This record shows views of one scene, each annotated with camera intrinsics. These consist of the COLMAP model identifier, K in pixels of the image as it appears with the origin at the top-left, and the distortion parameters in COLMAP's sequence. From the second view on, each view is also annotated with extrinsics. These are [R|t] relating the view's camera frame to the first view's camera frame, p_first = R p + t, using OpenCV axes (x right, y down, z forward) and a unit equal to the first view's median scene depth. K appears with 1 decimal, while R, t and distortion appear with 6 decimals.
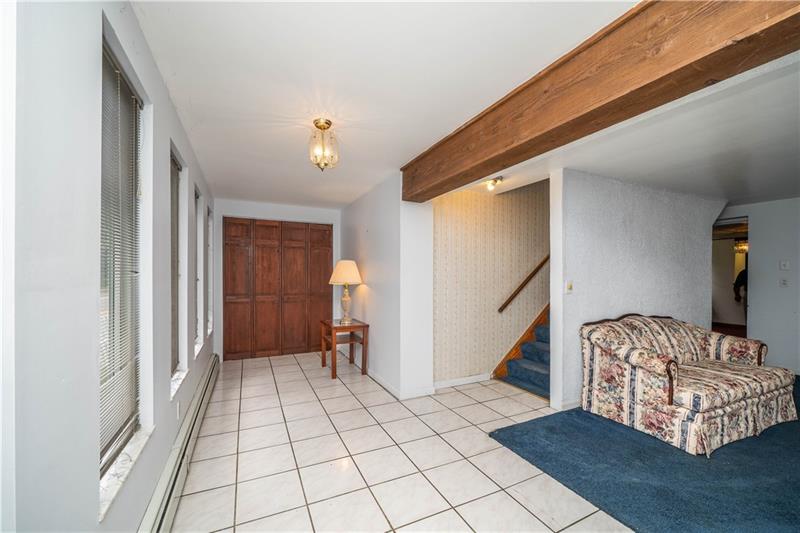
lens RADIAL K [[312.6, 0, 393.1], [0, 312.6, 273.6], [0, 0, 1]] dist [-0.006689, 0.002377]
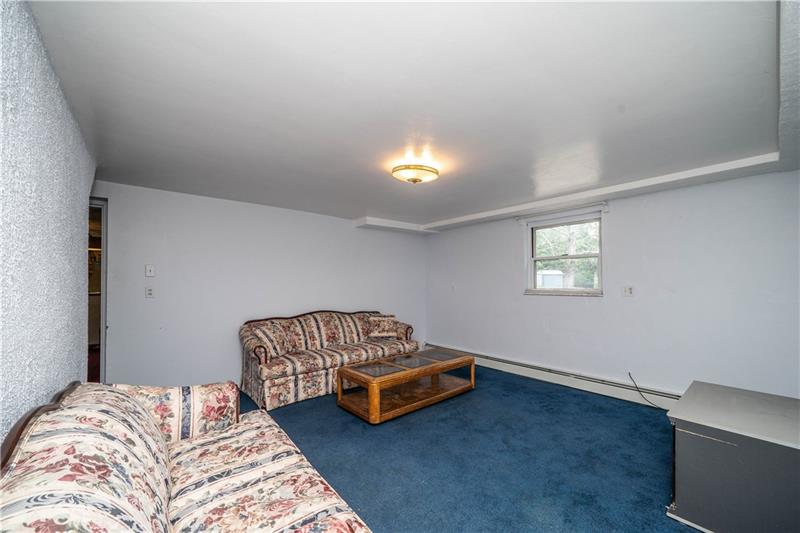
lens RADIAL K [[312.6, 0, 403.3], [0, 312.6, 270.6], [0, 0, 1]] dist [-0.006689, 0.002377]
pose [[-0.265899, 0.038421, 0.963235, 0.483010], [-0.005188, 0.999134, -0.041285, 0.004485], [-0.963987, -0.015975, -0.265470, 0.939548]]
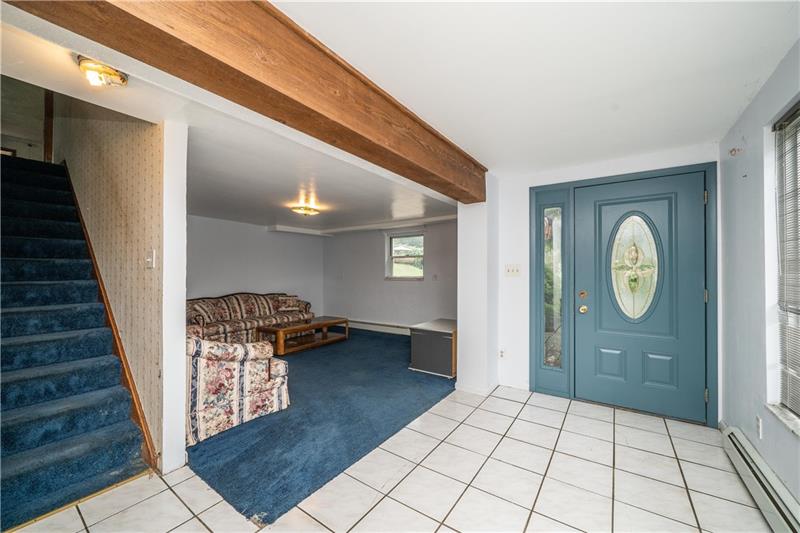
lens RADIAL K [[312.6, 0, 401.5], [0, 312.6, 266.3], [0, 0, 1]] dist [-0.006689, 0.002377]
pose [[-0.506561, 0.016561, 0.862045, -0.374263], [-0.006290, 0.999718, -0.022902, 0.003162], [-0.862181, -0.017023, -0.506314, 1.065375]]
